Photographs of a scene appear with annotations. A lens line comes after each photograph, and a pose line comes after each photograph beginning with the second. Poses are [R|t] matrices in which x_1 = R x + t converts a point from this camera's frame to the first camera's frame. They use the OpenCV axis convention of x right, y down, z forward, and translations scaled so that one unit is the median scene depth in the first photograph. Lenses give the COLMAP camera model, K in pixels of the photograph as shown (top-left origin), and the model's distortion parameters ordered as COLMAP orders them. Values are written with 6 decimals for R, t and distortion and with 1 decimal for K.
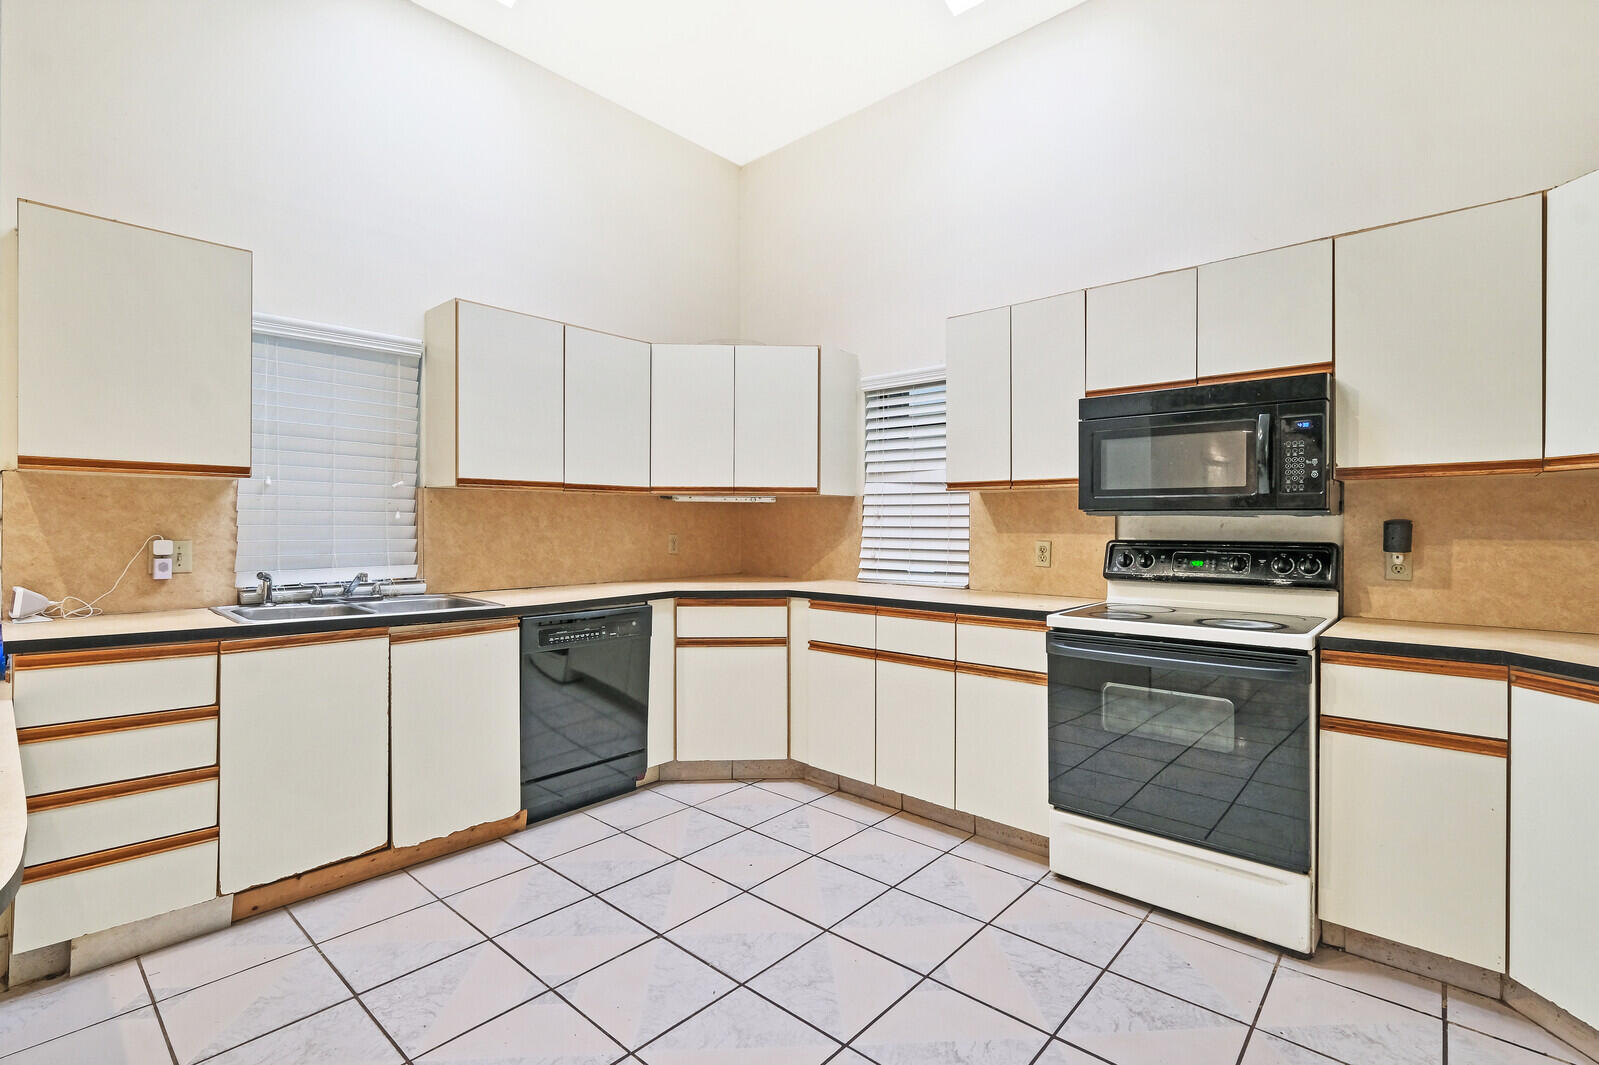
lens RADIAL K [[717.9, 0, 858.2], [0, 717.9, 511.8], [0, 0, 1]] dist [0.004967, -0.000038]
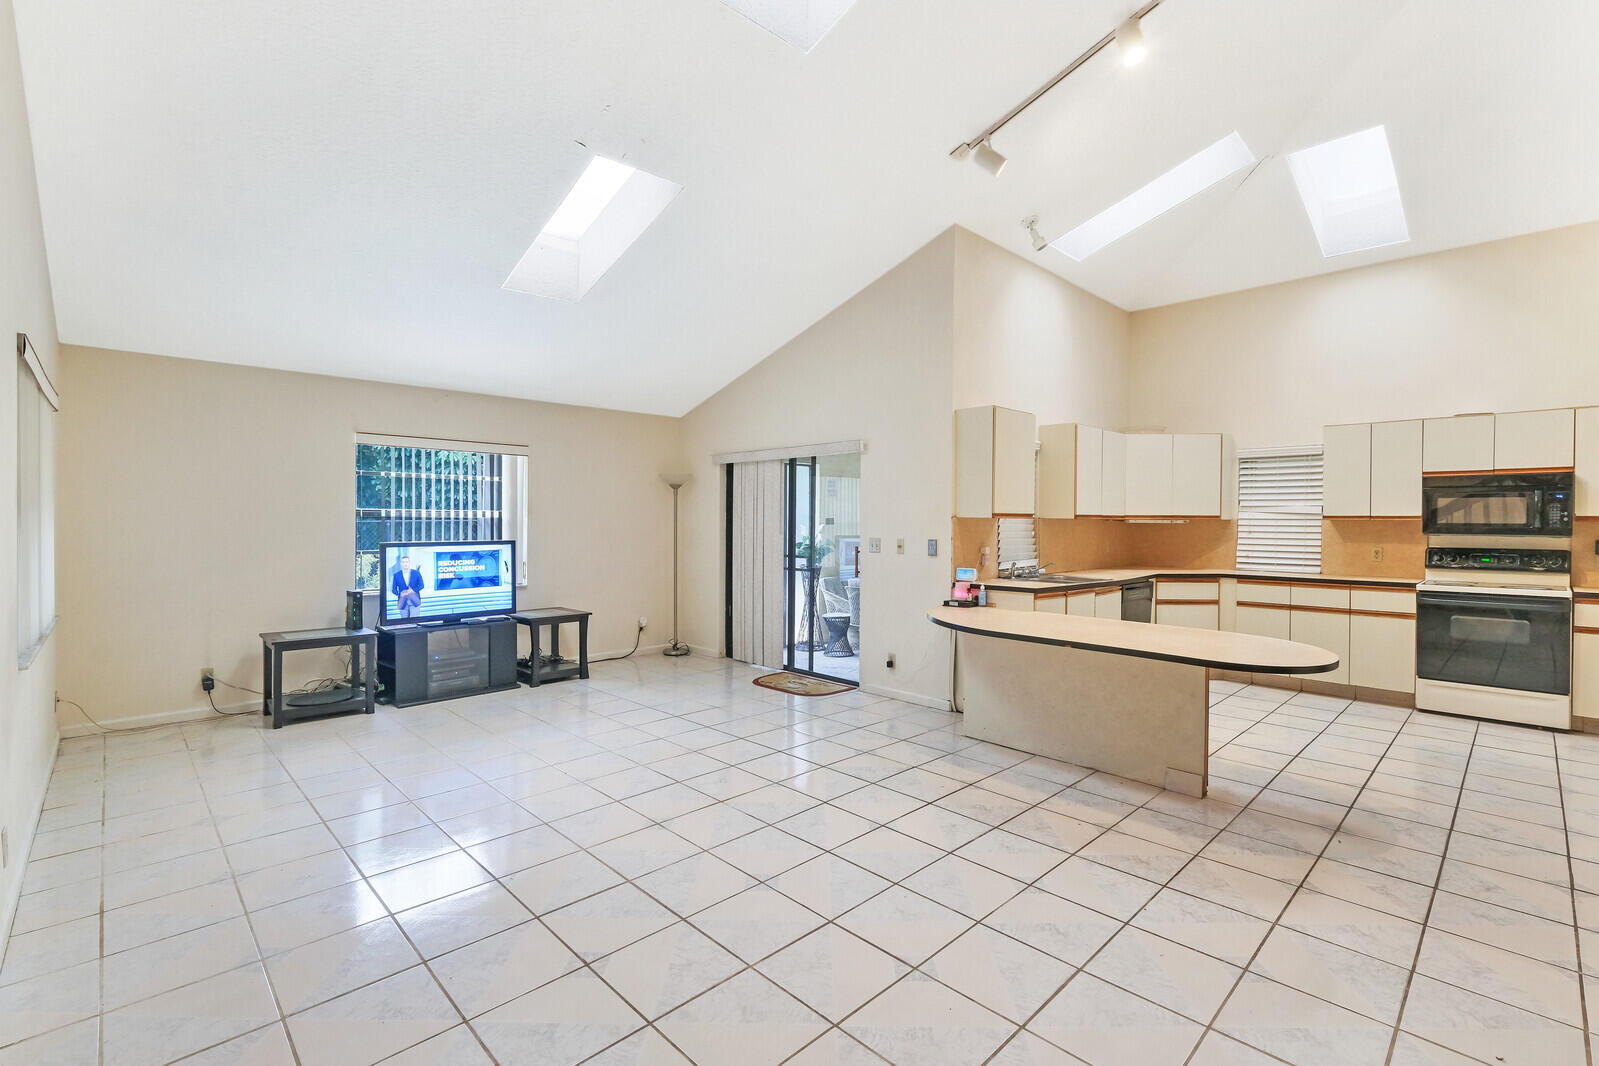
lens RADIAL K [[717.9, 0, 842.0], [0, 717.9, 522.8], [0, 0, 1]] dist [0.004967, -0.000038]
pose [[0.999974, 0.006243, -0.003714, -1.302158], [-0.006178, 0.999832, 0.017258, -0.054288], [0.003821, -0.017234, 0.999844, -1.002363]]
